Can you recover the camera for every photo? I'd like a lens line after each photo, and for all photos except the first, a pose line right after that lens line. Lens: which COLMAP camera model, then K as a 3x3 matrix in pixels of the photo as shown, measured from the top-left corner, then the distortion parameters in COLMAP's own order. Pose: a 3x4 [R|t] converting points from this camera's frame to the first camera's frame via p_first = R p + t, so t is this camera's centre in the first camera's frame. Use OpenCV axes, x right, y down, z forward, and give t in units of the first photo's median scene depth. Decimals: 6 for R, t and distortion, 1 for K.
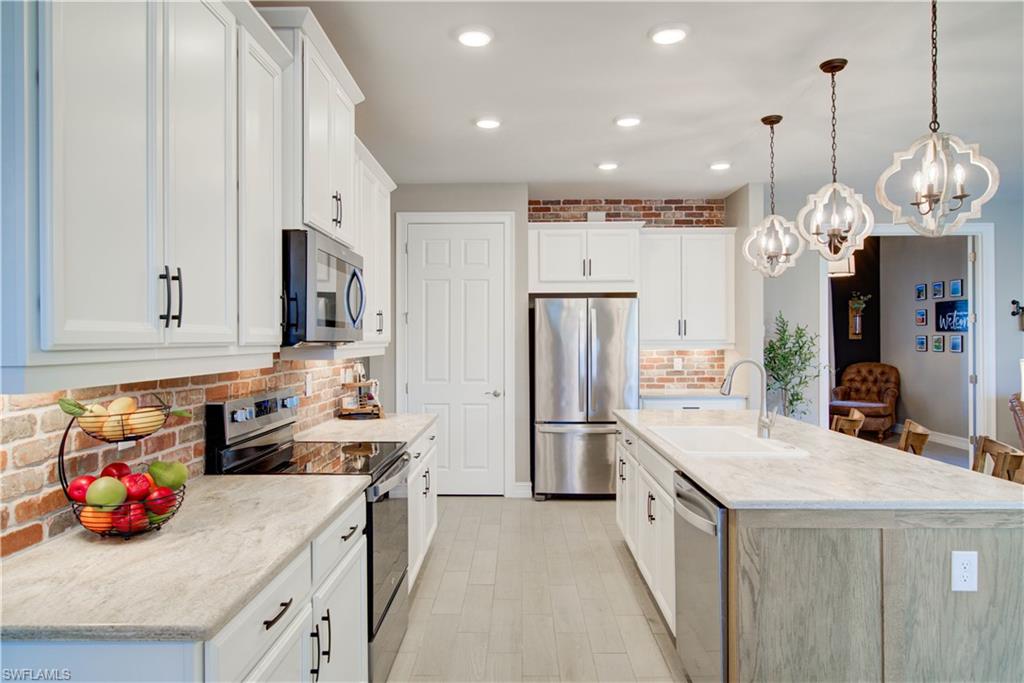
lens RADIAL K [[639.0, 0, 509.8], [0, 639.0, 341.9], [0, 0, 1]] dist [-0.011428, 0.000834]
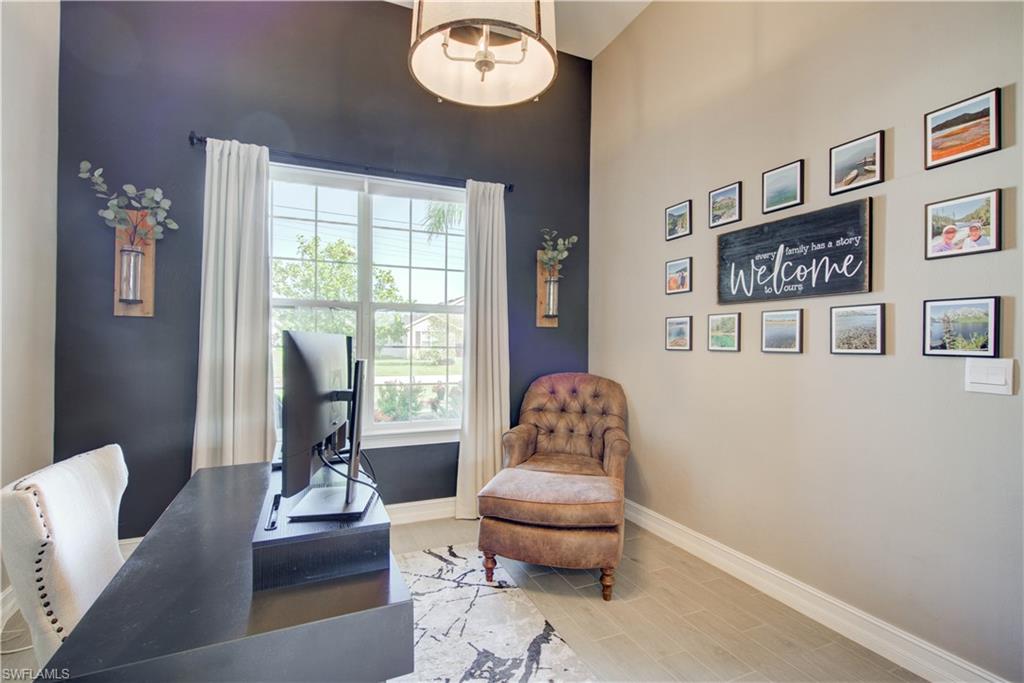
lens RADIAL K [[470.5, 0, 512.8], [0, 470.5, 340.2], [0, 0, 1]] dist [-0.000245, -0.000010]
pose [[0.909433, 0.013702, 0.415624, 0.392606], [-0.009348, 0.999878, -0.012508, 0.011721], [-0.415744, 0.007490, 0.909451, 0.727907]]
